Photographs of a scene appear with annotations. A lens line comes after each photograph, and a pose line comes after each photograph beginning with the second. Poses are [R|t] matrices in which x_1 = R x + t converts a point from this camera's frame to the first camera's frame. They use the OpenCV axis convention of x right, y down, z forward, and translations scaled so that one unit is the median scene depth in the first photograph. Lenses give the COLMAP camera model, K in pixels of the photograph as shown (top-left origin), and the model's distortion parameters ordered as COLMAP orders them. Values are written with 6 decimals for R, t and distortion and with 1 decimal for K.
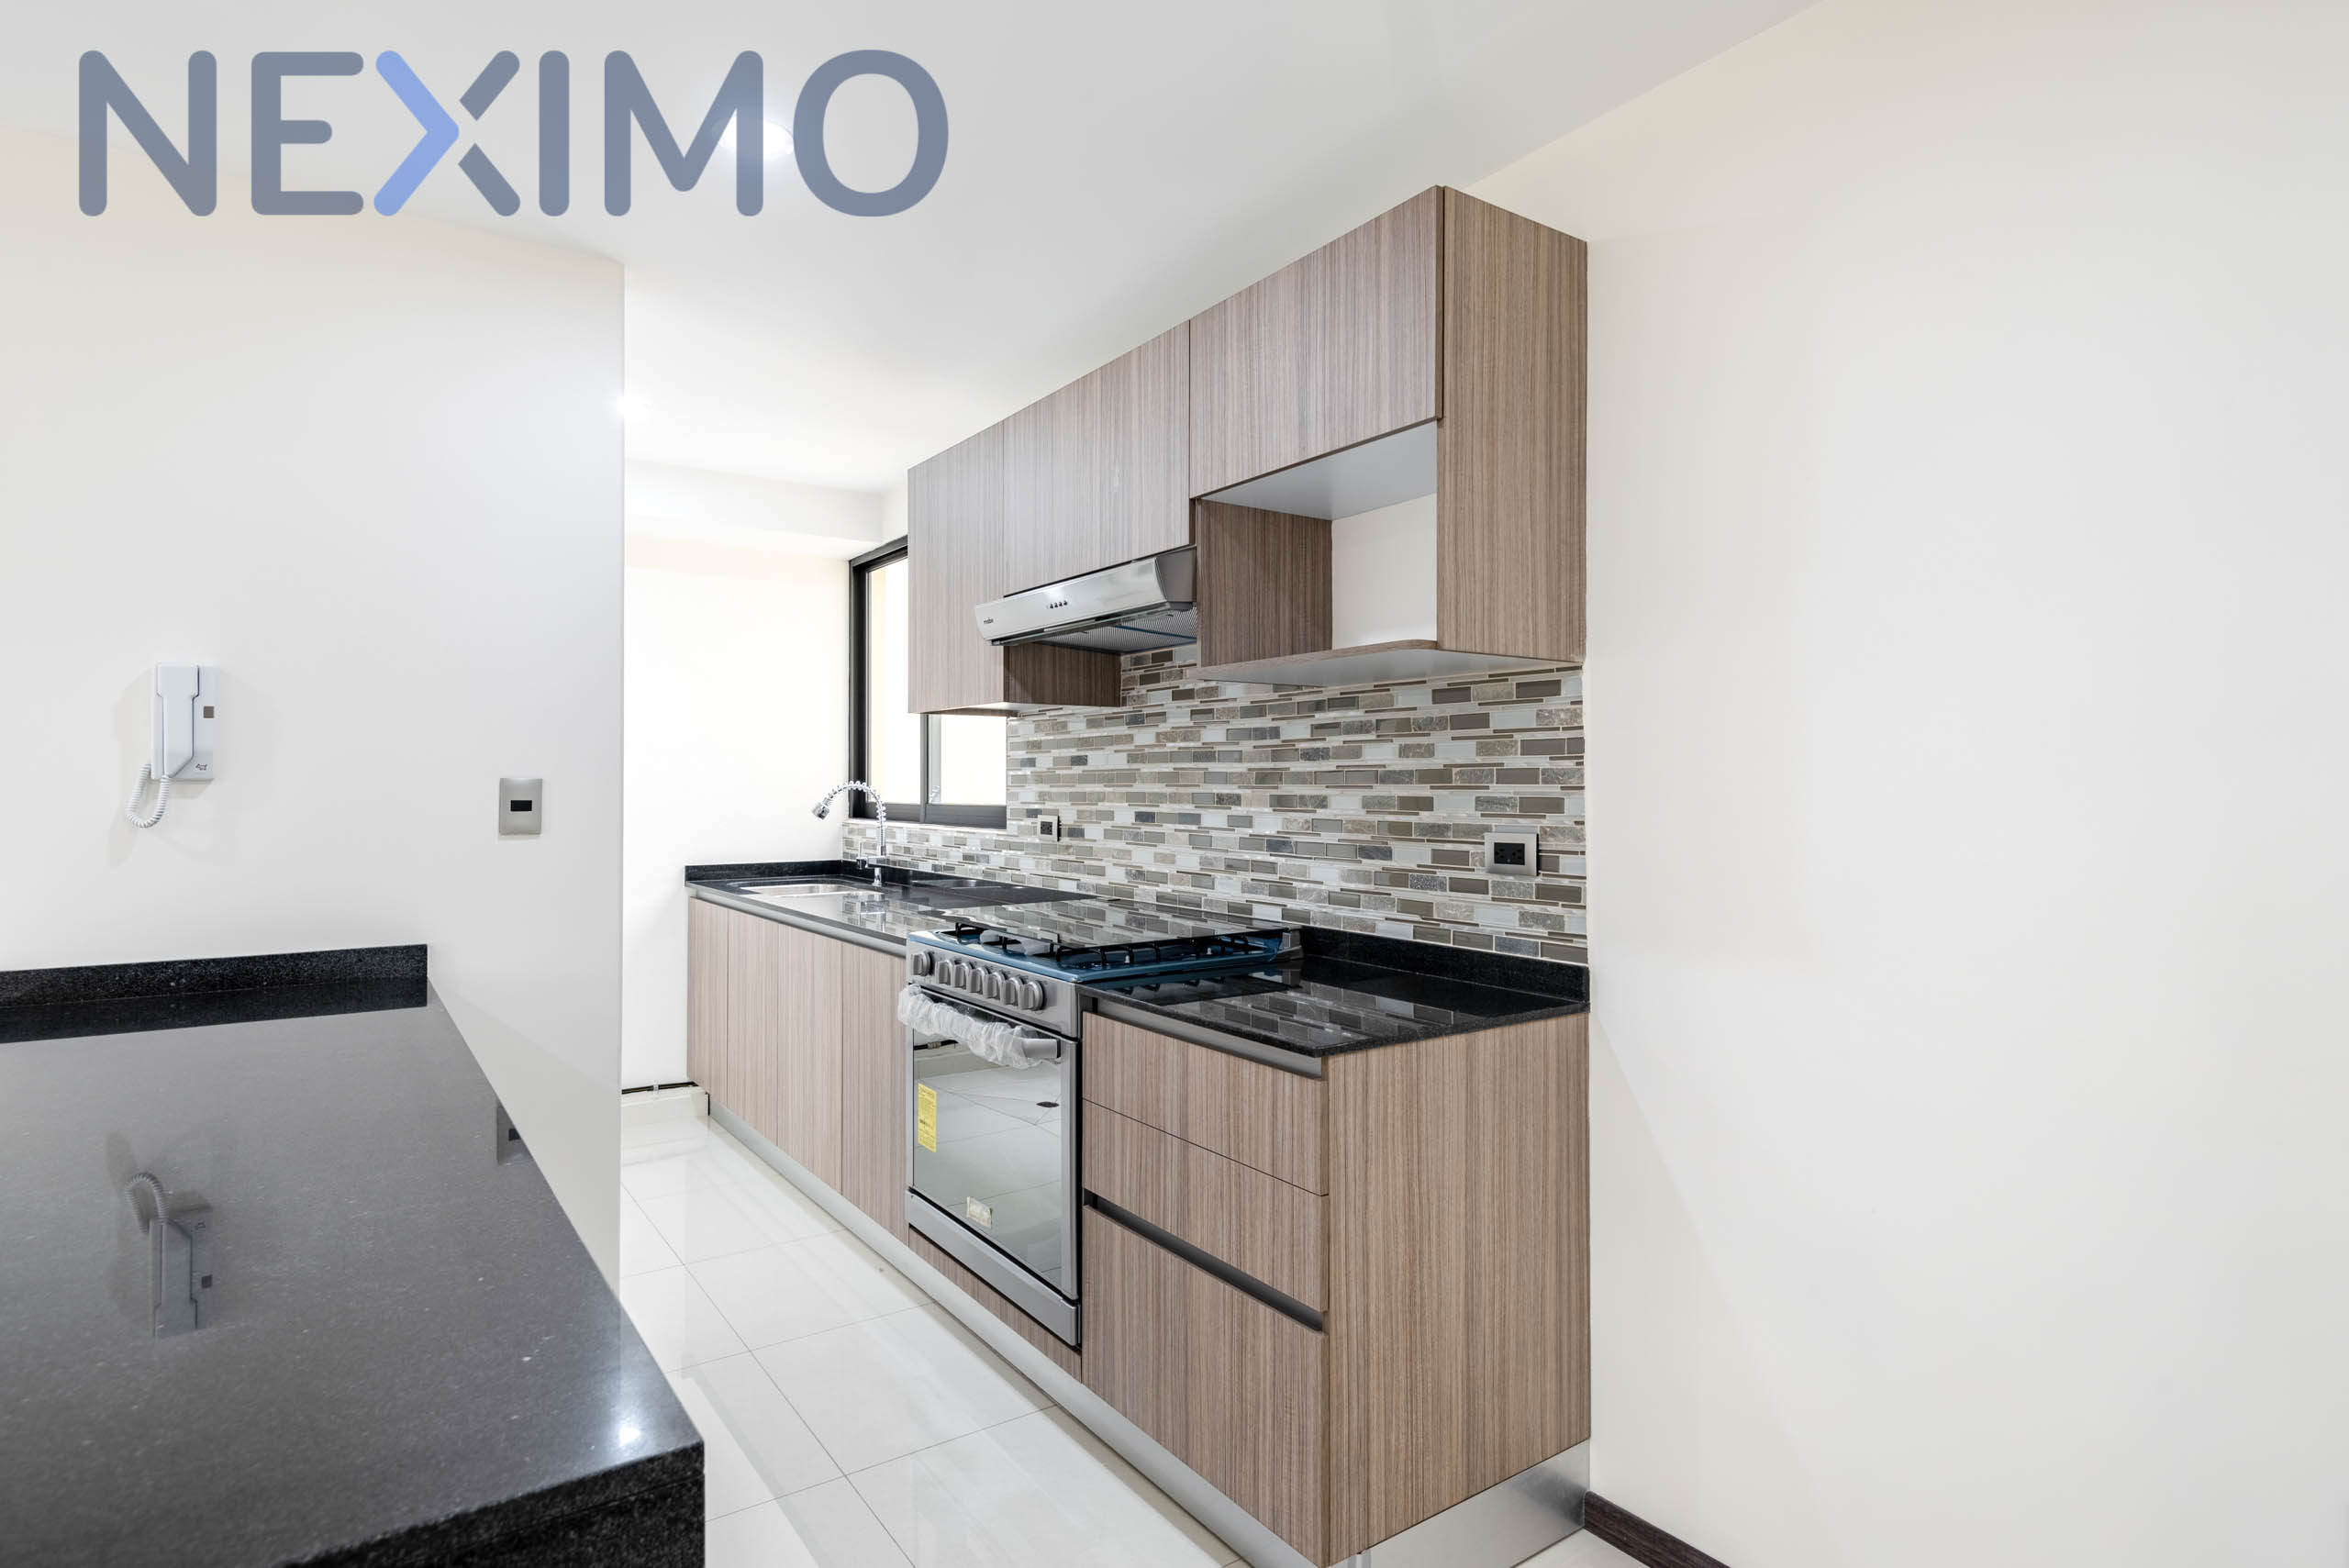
lens RADIAL K [[1218.4, 0, 1169.8], [0, 1218.4, 783.7], [0, 0, 1]] dist [0.032190, 0.000170]
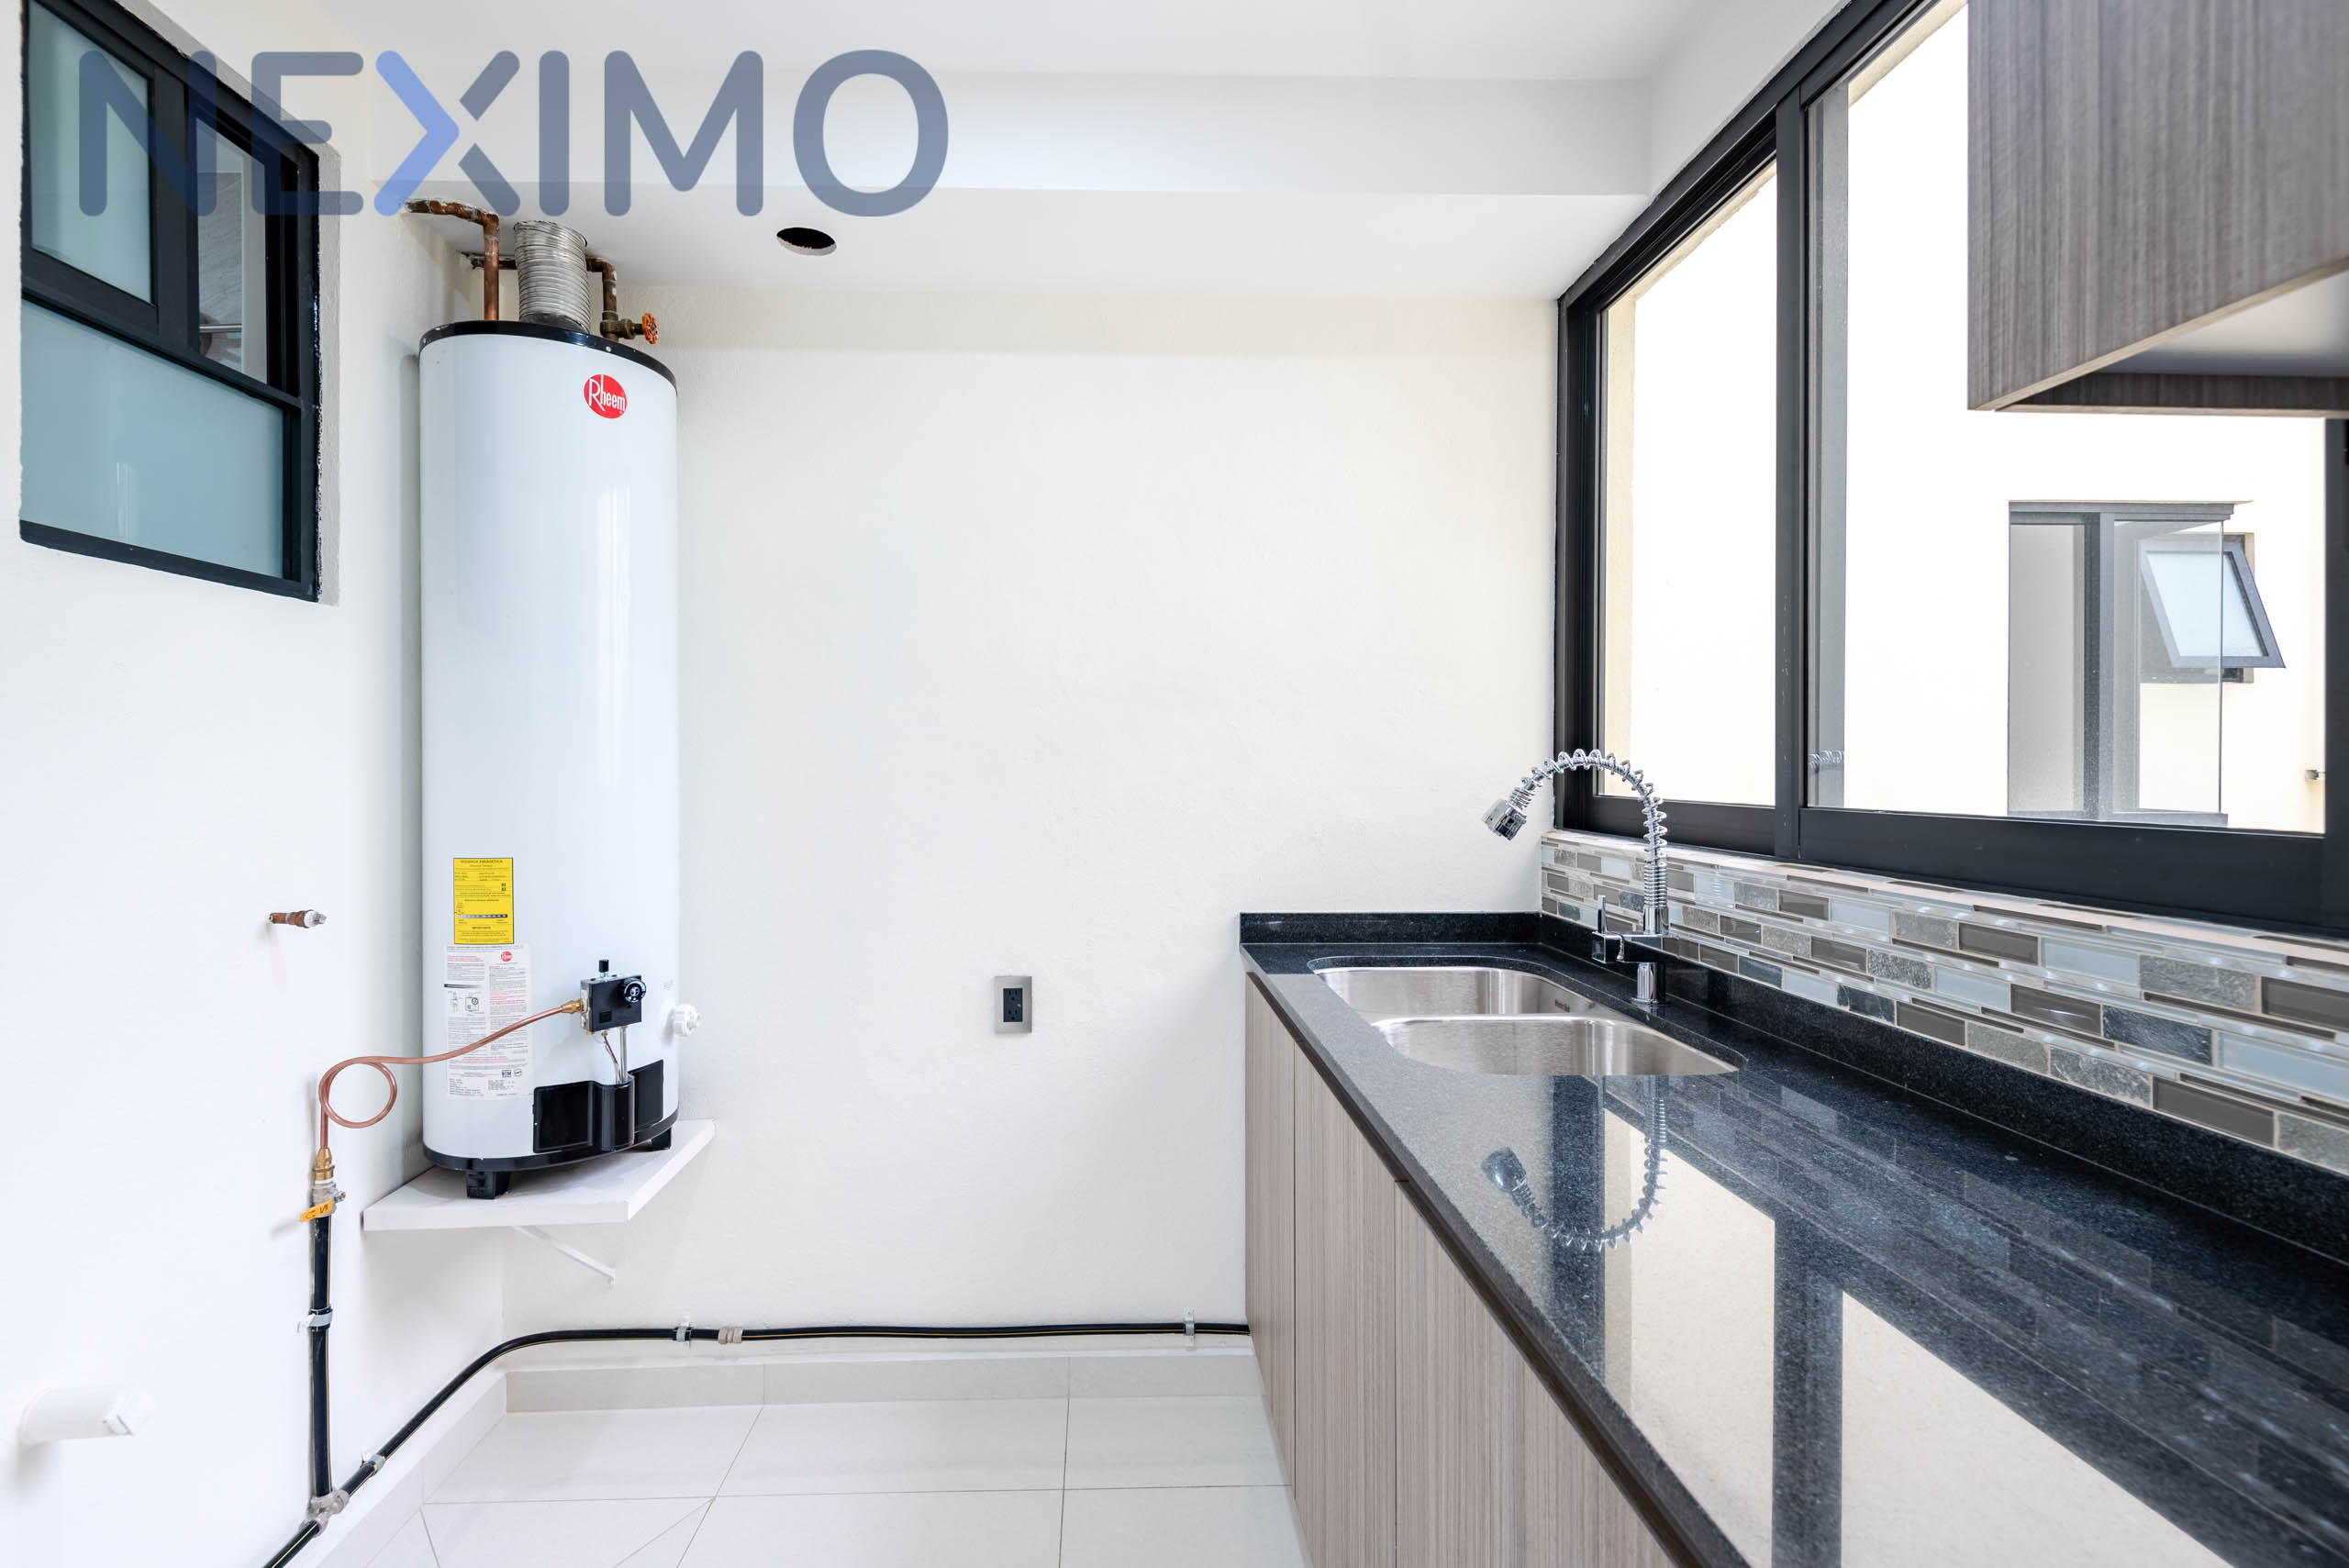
lens RADIAL K [[1073.4, 0, 1157.5], [0, 1073.4, 776.0], [0, 0, 1]] dist [-0.001229, -0.000778]
pose [[0.848666, 0.004233, -0.528913, -0.185752], [0.001207, 0.999950, 0.009939, 0.003600], [0.528929, -0.009073, 0.848618, 0.601970]]
